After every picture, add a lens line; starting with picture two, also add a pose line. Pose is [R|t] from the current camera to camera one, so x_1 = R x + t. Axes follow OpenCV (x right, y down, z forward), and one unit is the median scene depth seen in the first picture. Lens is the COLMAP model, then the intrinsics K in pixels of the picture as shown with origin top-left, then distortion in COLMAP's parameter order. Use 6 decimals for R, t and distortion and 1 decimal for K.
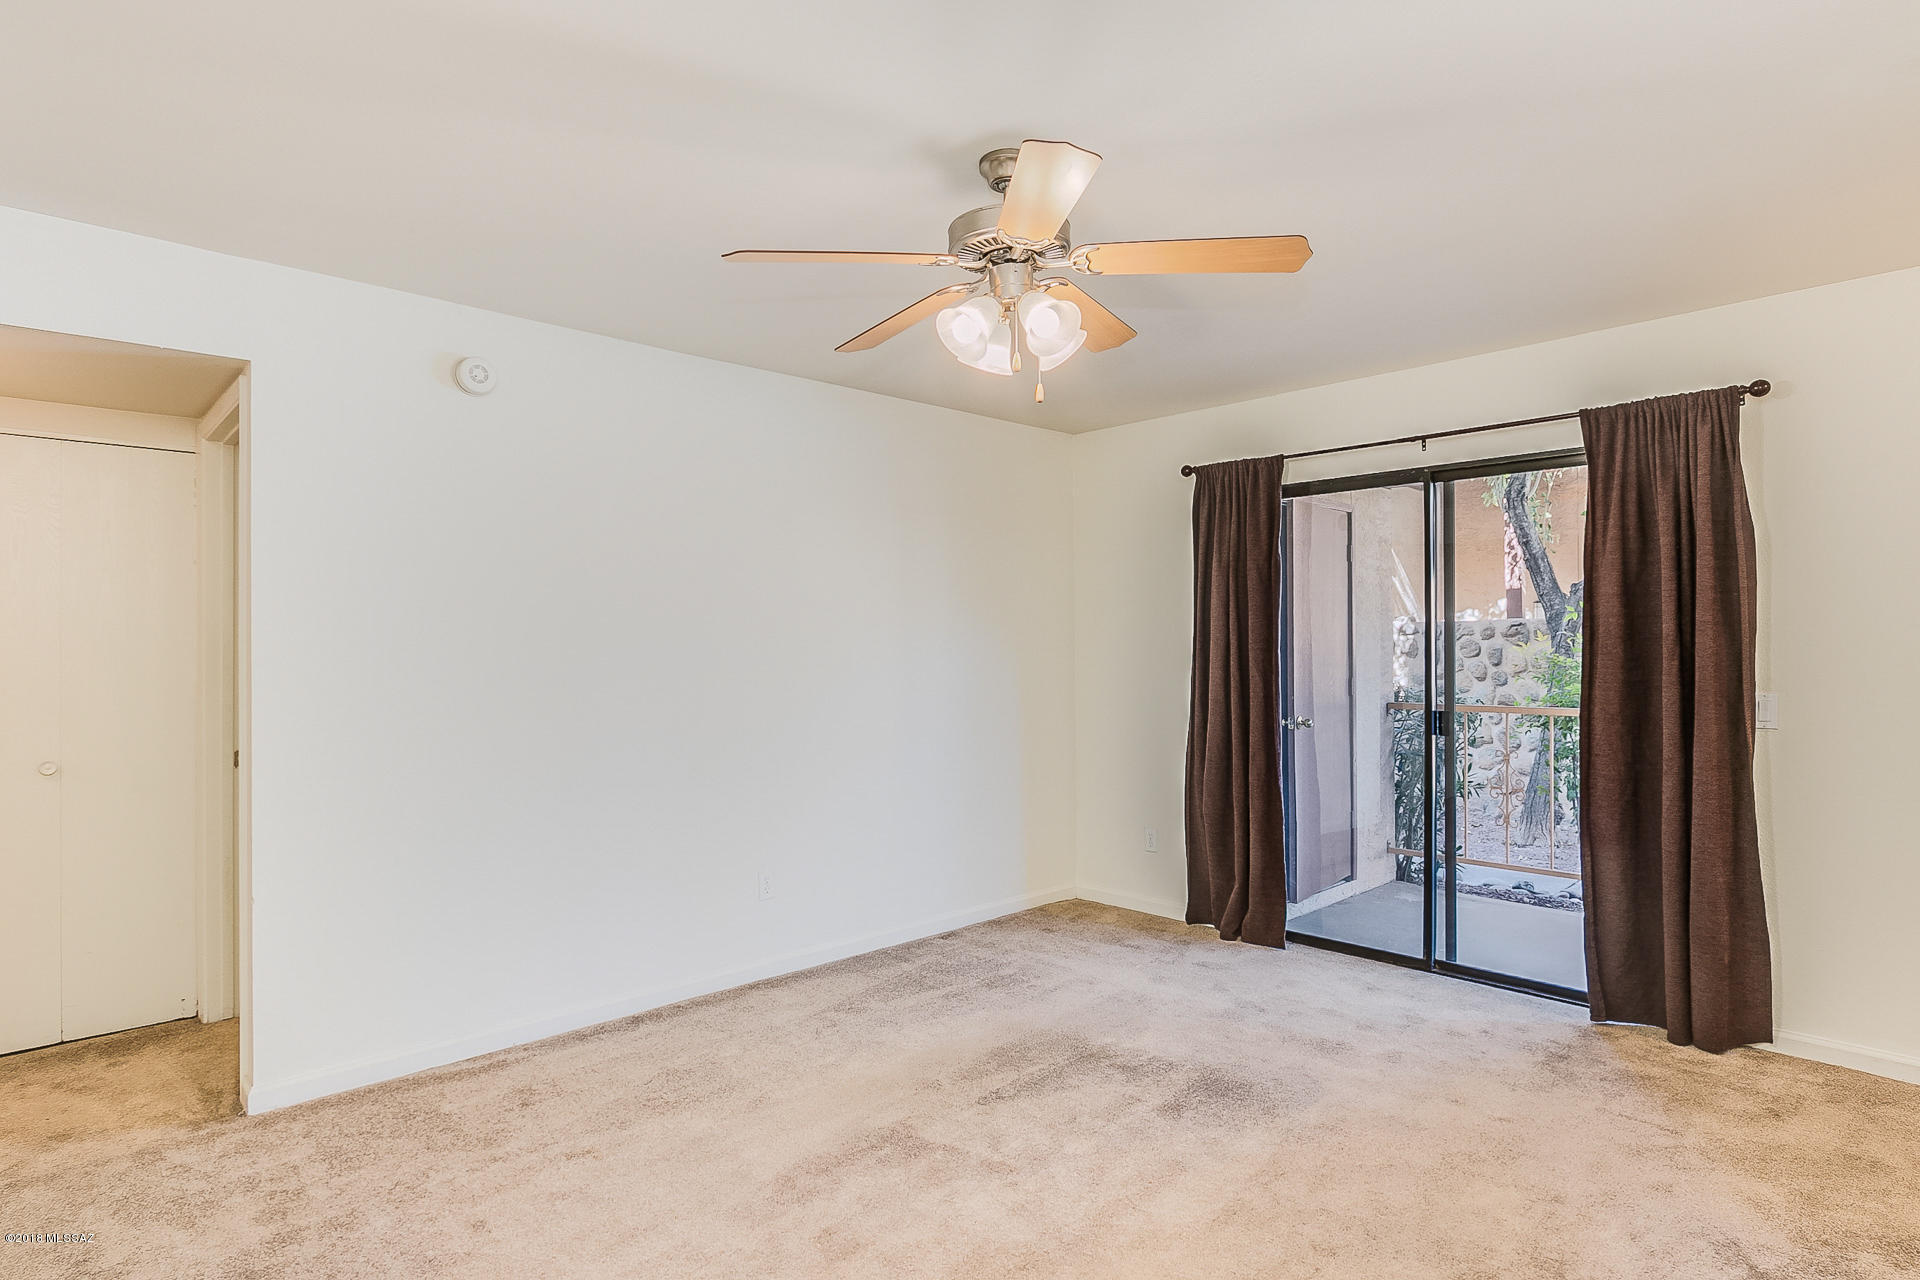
lens RADIAL K [[1045.9, 0, 949.5], [0, 1045.9, 658.1], [0, 0, 1]] dist [-0.016411, 0.002448]
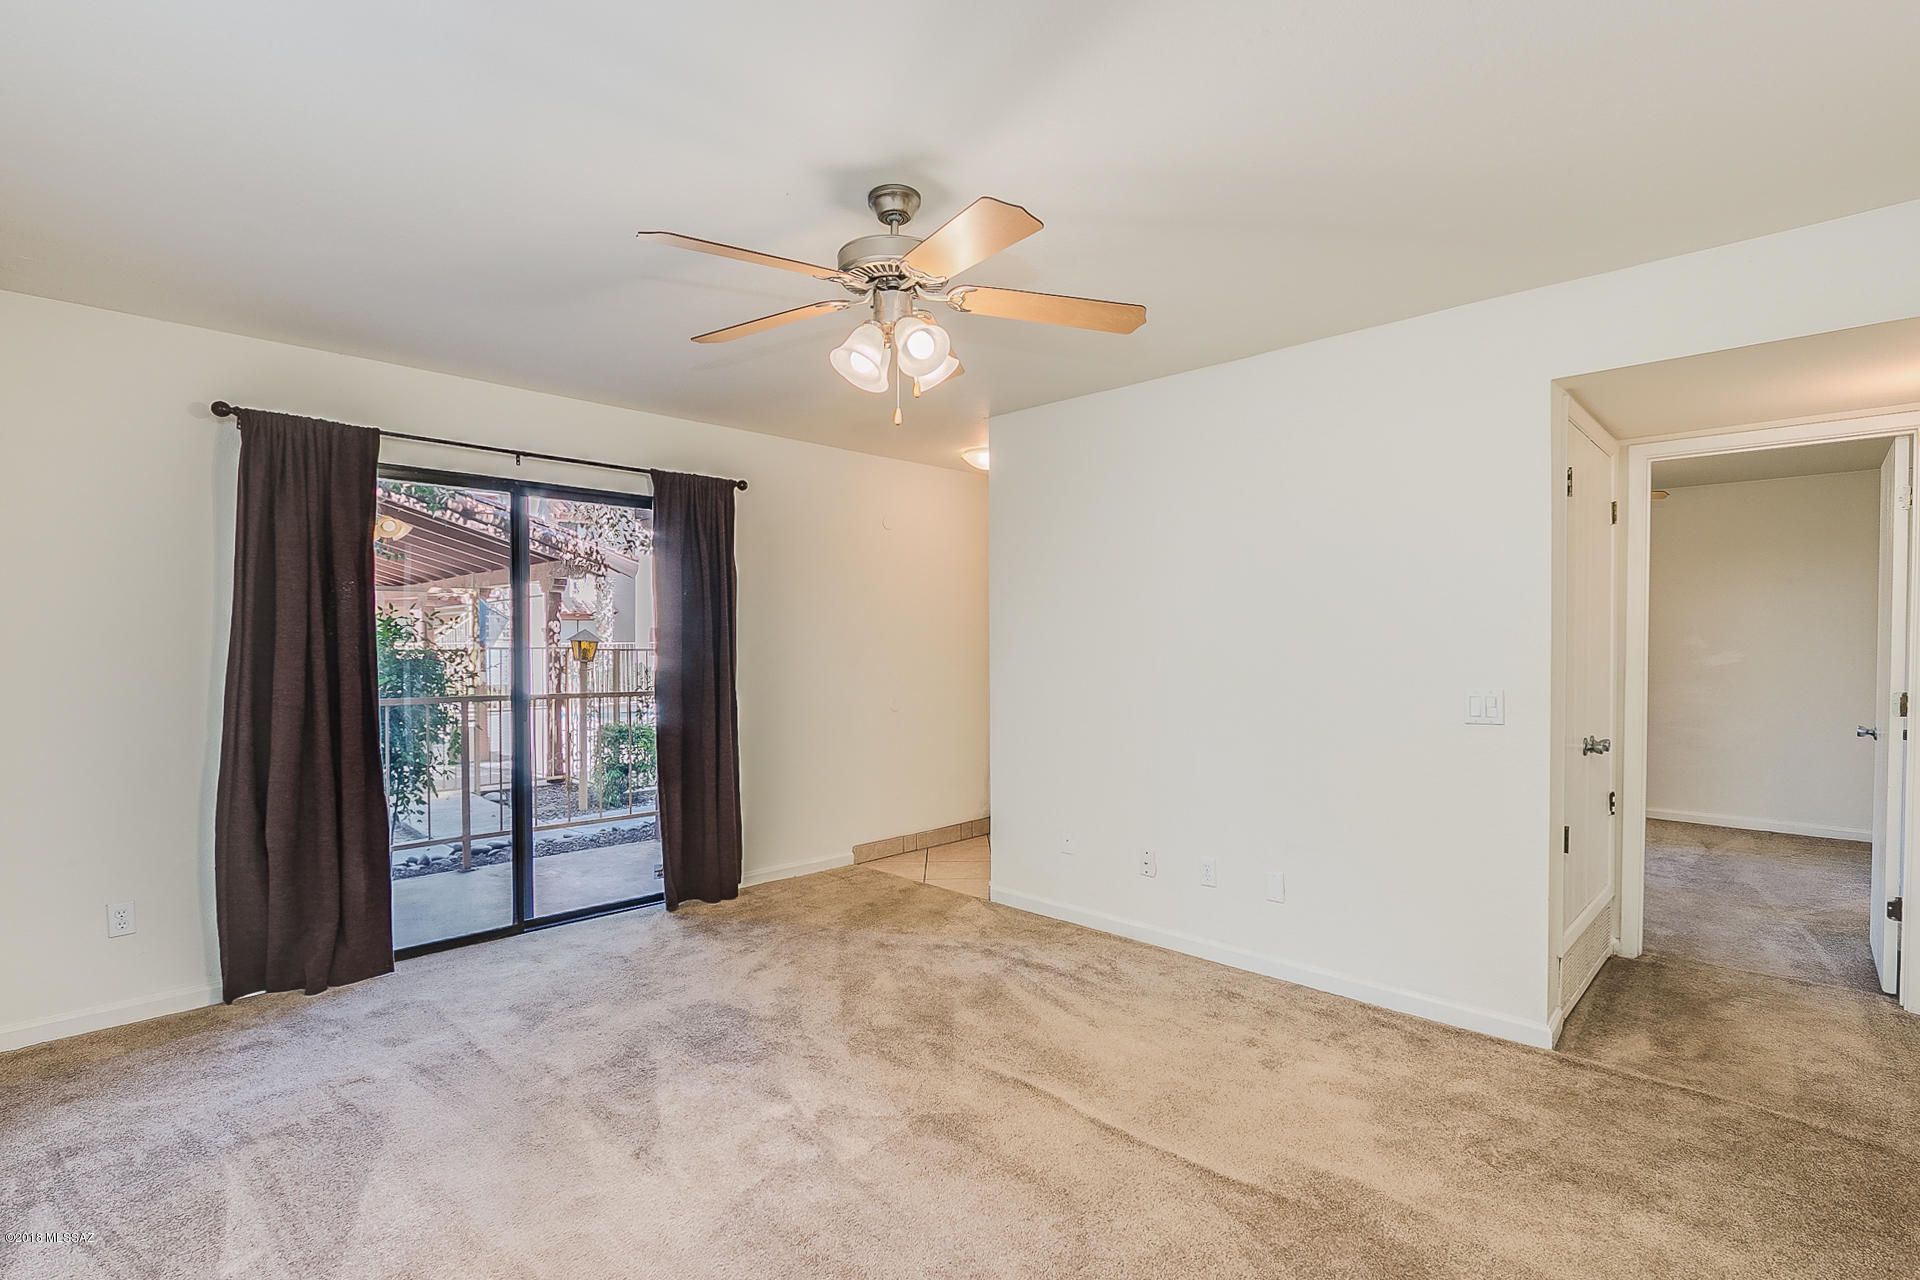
lens RADIAL K [[894.4, 0, 969.9], [0, 894.4, 664.8], [0, 0, 1]] dist [-0.000566, -0.000310]
pose [[-0.048833, -0.020842, 0.998589, -0.551971], [0.010059, 0.999721, 0.021357, -0.002634], [-0.998756, 0.011087, -0.048610, 0.601635]]
